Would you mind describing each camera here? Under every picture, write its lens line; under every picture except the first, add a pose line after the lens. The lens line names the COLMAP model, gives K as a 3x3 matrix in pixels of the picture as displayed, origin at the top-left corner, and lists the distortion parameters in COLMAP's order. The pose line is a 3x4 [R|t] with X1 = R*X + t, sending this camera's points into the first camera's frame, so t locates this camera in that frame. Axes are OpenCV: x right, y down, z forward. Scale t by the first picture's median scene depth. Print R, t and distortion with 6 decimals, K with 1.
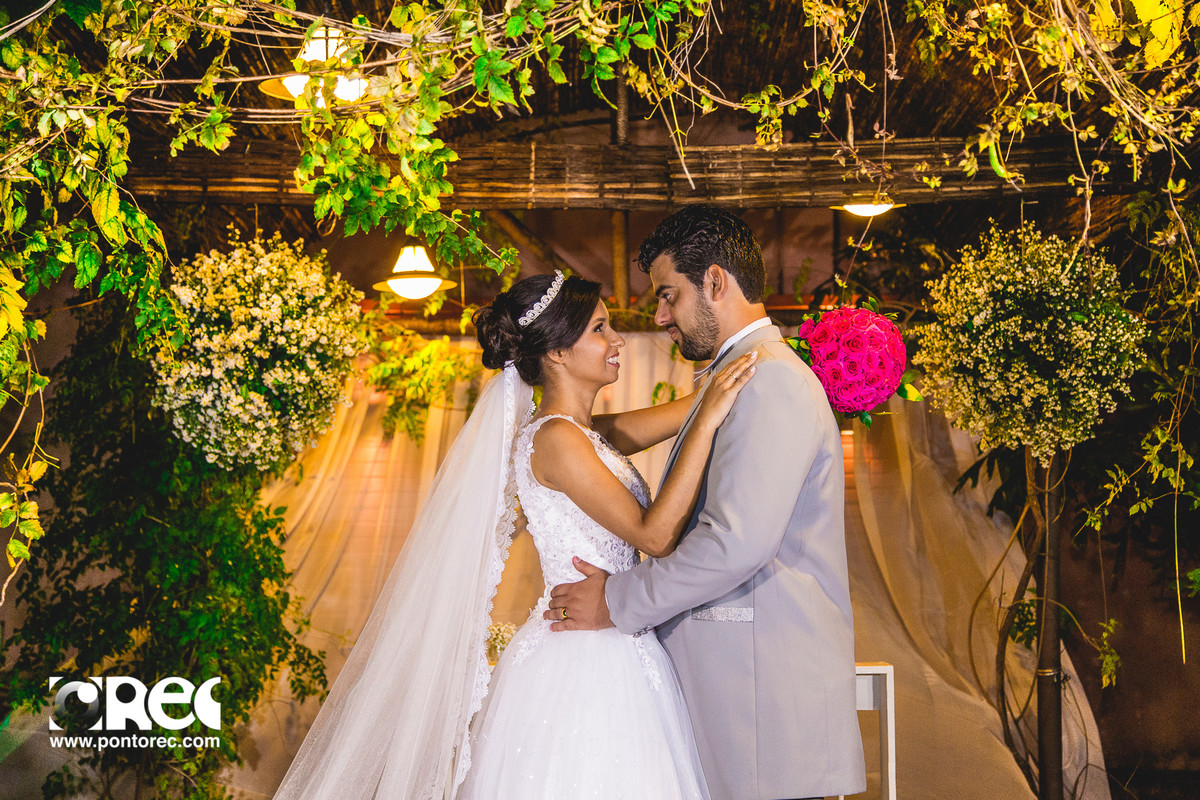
lens RADIAL K [[1897.0, 0, 599.6], [0, 1897.0, 417.2], [0, 0, 1]] dist [0.280979, 0.000000]
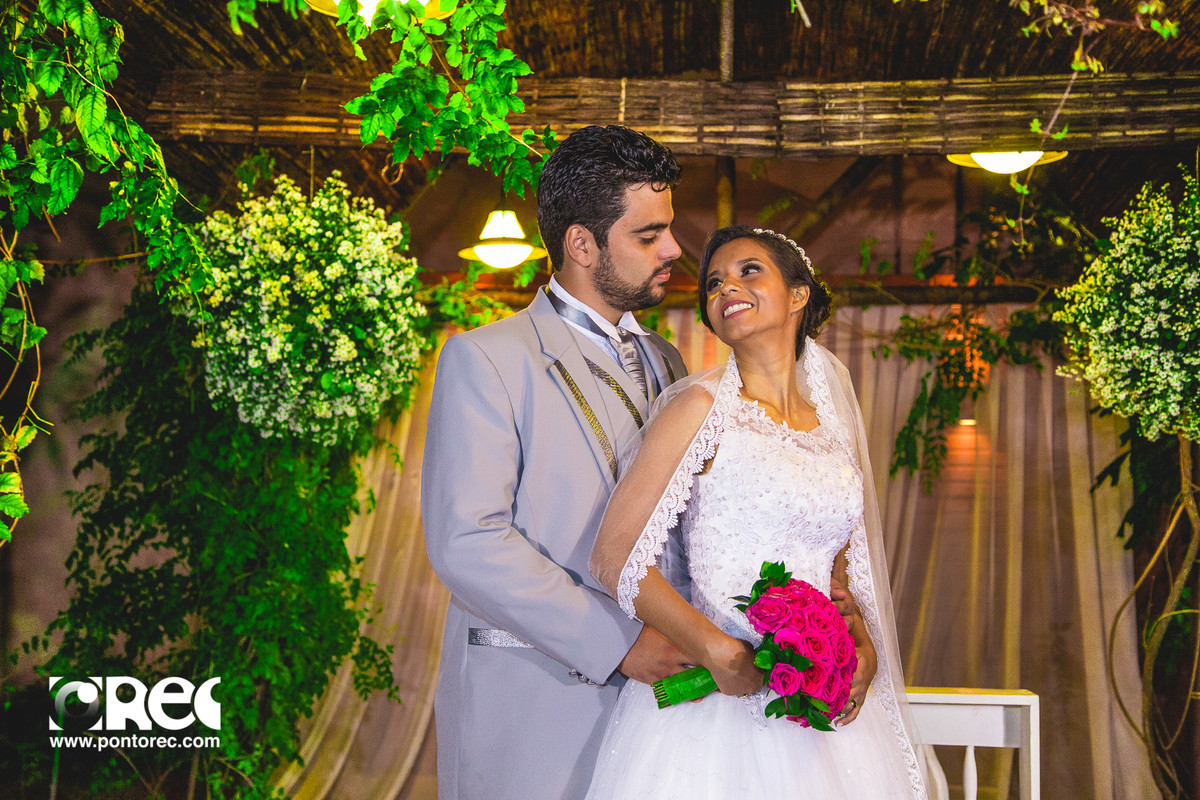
lens RADIAL K [[1587.0, 0, 604.0], [0, 1587.0, 398.4], [0, 0, 1]] dist [0.181828, 0.000000]
pose [[0.997039, 0.019475, -0.074385, 0.012856], [-0.020404, 0.999723, -0.011760, 0.011348], [0.074135, 0.013243, 0.997160, 0.249240]]
